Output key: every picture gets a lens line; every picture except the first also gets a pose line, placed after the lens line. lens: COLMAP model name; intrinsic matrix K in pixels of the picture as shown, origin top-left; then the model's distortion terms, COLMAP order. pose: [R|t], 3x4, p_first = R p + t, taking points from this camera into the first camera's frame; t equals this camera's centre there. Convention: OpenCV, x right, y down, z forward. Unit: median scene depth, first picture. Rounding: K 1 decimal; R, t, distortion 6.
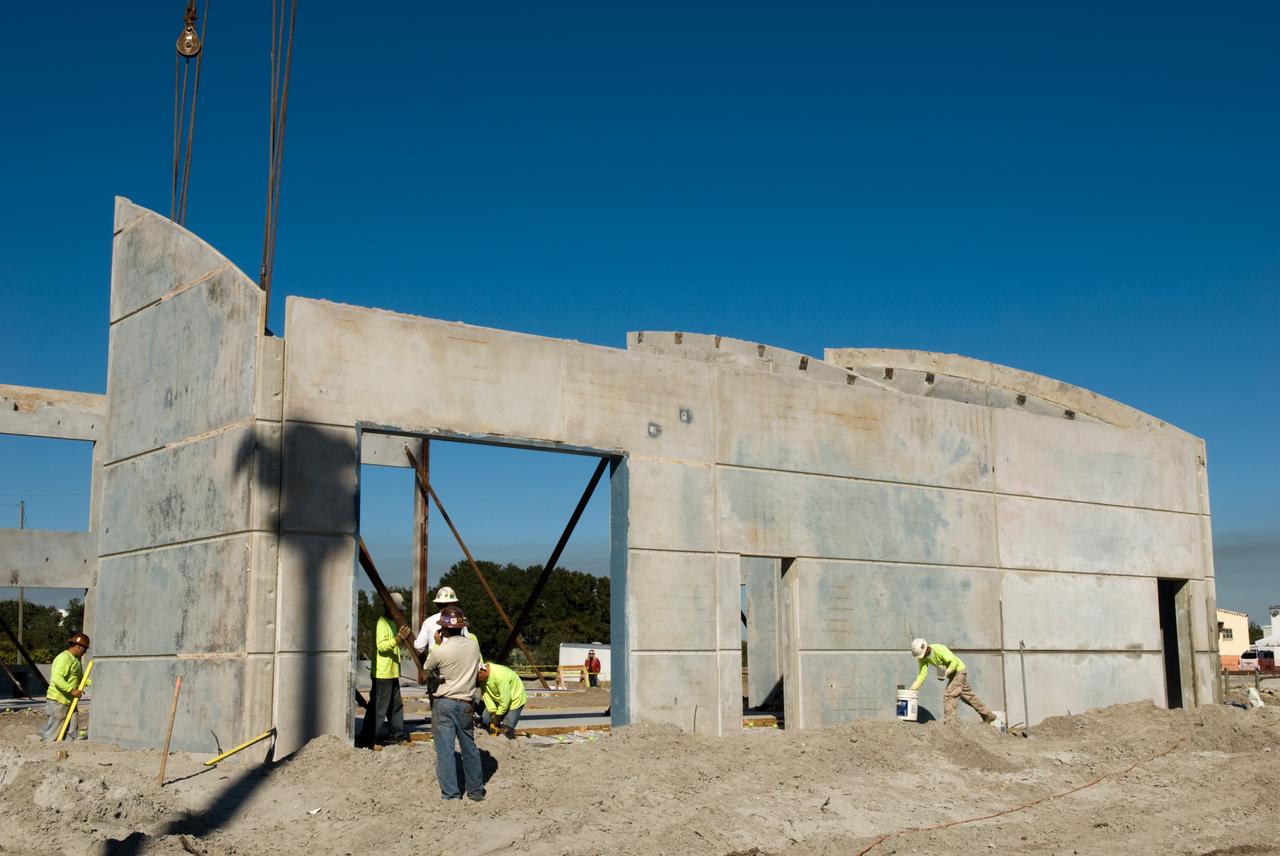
lens RADIAL K [[1402.4, 0, 640.4], [0, 1402.4, 440.4], [0, 0, 1]] dist [0.067227, 0.007393]
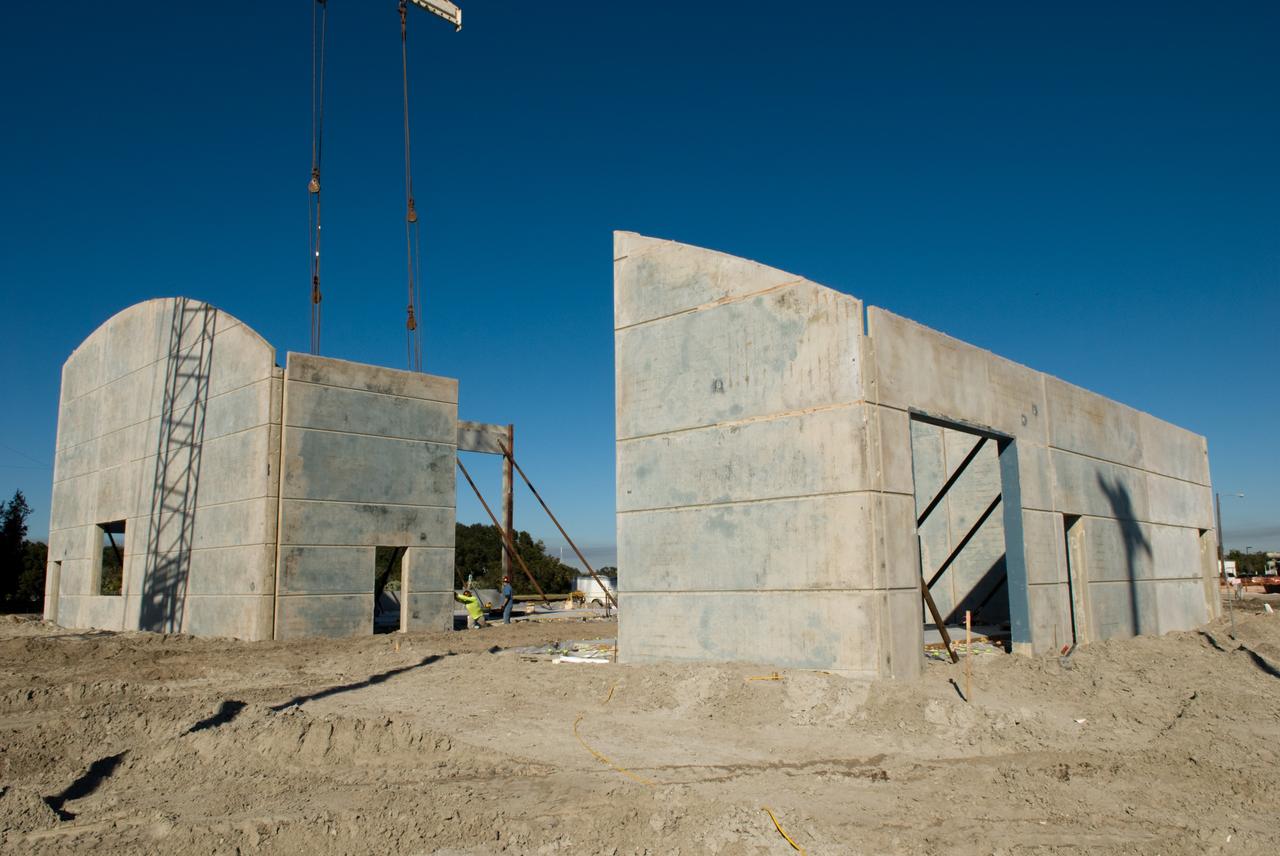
lens RADIAL K [[902.0, 0, 640.0], [0, 902.0, 428.0], [0, 0, 1]] dist [-0.005331, -0.001018]
pose [[0.988583, 0.017145, 0.149700, -0.409240], [-0.014612, 0.999731, -0.018010, 0.017907], [-0.149968, 0.015617, 0.988567, 0.168783]]
